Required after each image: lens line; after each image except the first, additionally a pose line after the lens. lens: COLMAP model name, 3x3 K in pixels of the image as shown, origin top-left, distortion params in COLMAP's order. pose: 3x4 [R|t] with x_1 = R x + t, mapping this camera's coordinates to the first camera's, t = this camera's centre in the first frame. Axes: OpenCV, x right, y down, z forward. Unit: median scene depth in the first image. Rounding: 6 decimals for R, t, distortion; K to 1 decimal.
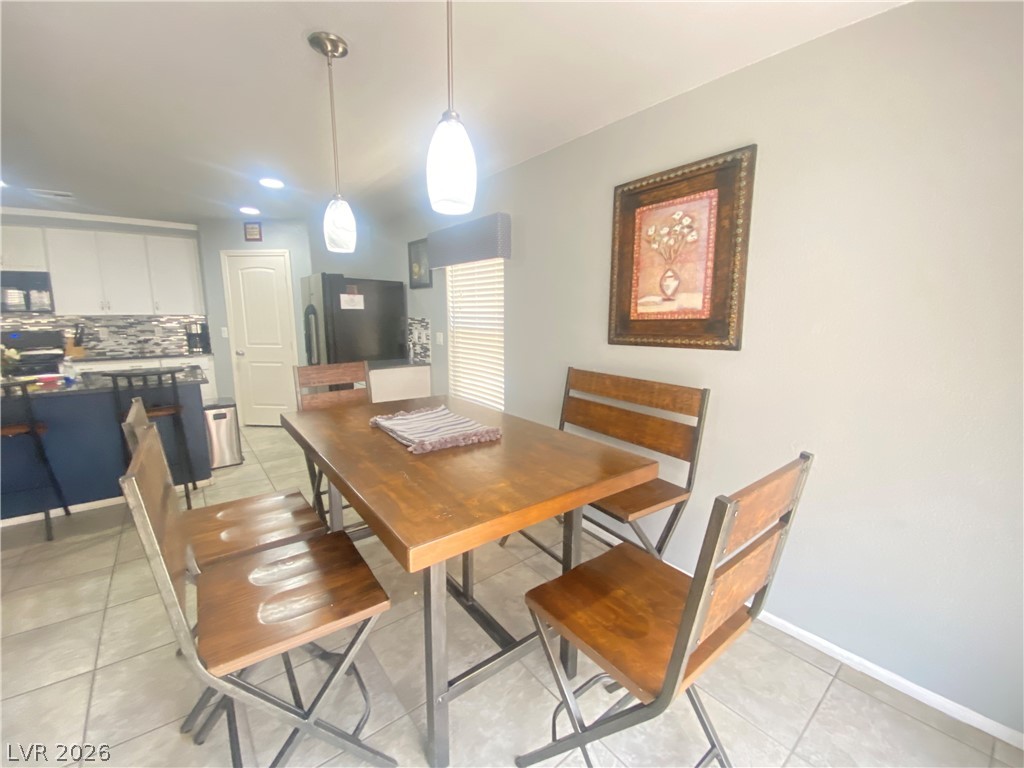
lens RADIAL K [[415.1, 0, 517.5], [0, 415.1, 391.3], [0, 0, 1]] dist [-0.020139, -0.004598]
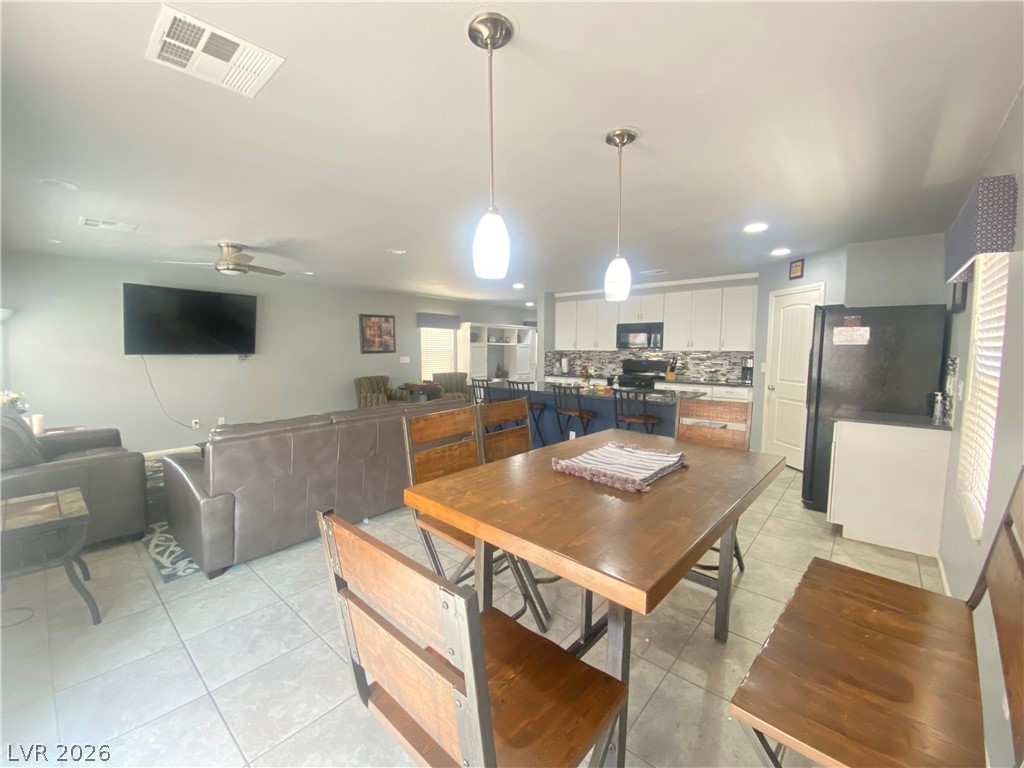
lens RADIAL K [[415.1, 0, 506.6], [0, 415.1, 385.7], [0, 0, 1]] dist [-0.020139, -0.004598]
pose [[0.144445, 0.079450, -0.986318, 0.294526], [-0.176879, 0.982790, 0.053262, -0.040954], [0.973576, 0.166765, 0.156013, 0.217965]]
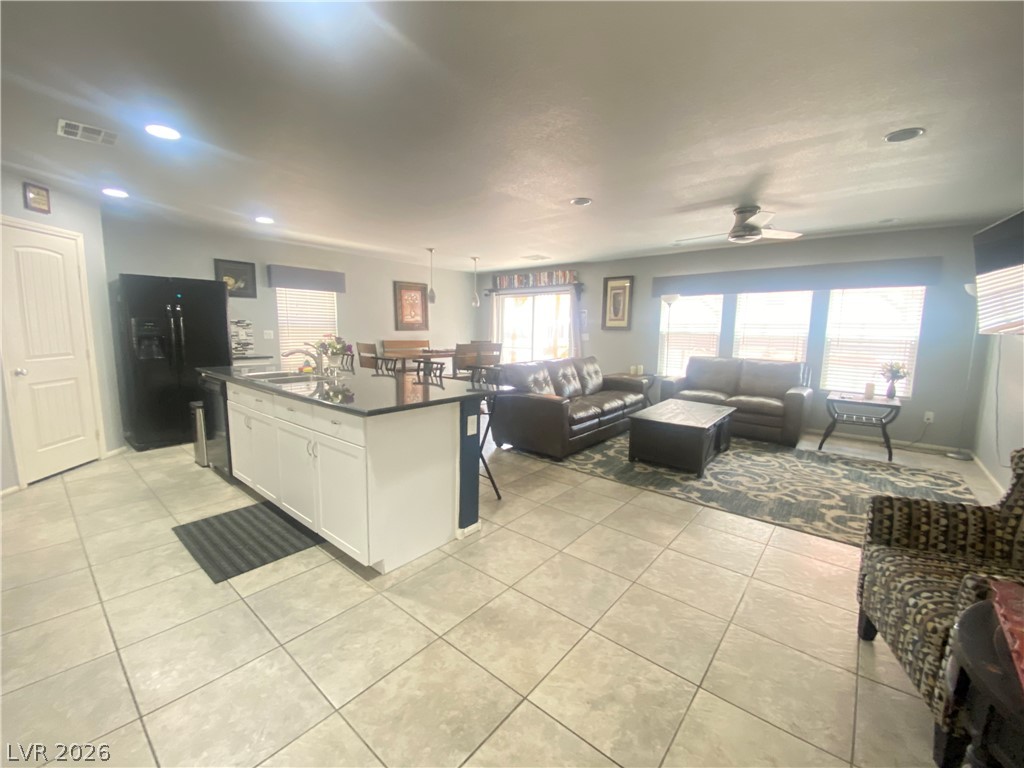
lens RADIAL K [[415.1, 0, 512.0], [0, 415.1, 382.8], [0, 0, 1]] dist [-0.020139, -0.004598]
pose [[-0.184480, -0.147572, 0.971694, -1.663682], [0.148301, 0.973164, 0.175950, -0.085716], [-0.971583, 0.176562, -0.157644, 0.404769]]
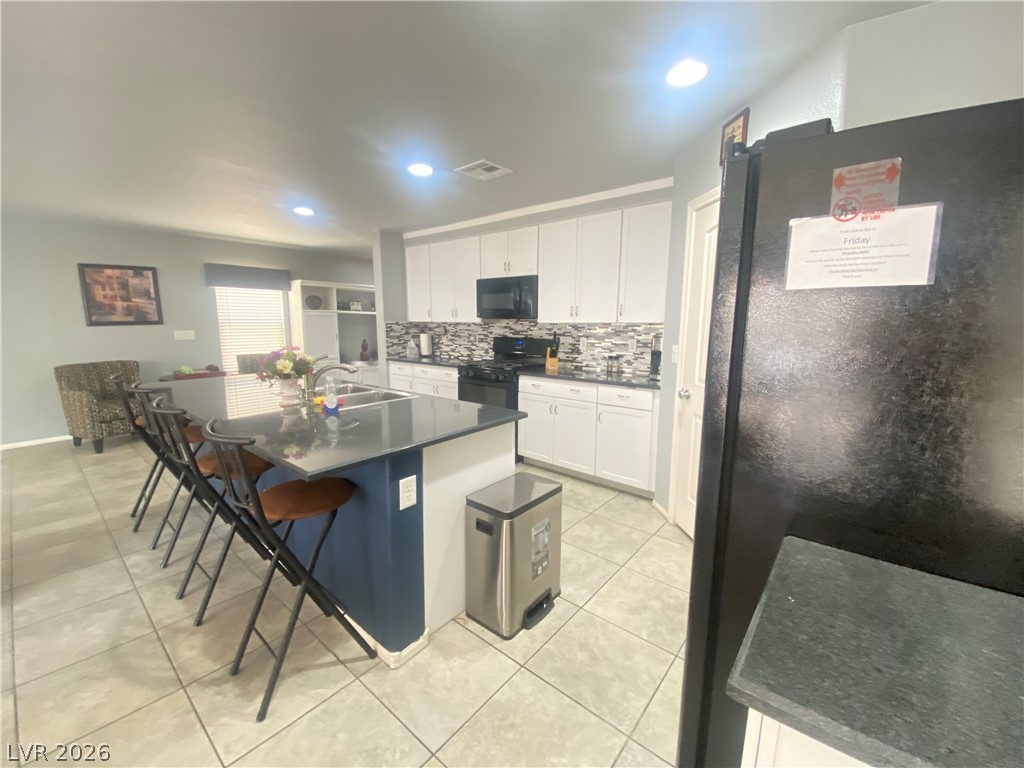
lens RADIAL K [[415.1, 0, 524.4], [0, 415.1, 398.8], [0, 0, 1]] dist [-0.020139, -0.004598]
pose [[0.215016, 0.170128, -0.961678, -0.230385], [-0.181365, 0.974537, 0.131853, -0.140939], [0.959622, 0.146064, 0.240397, 0.781079]]
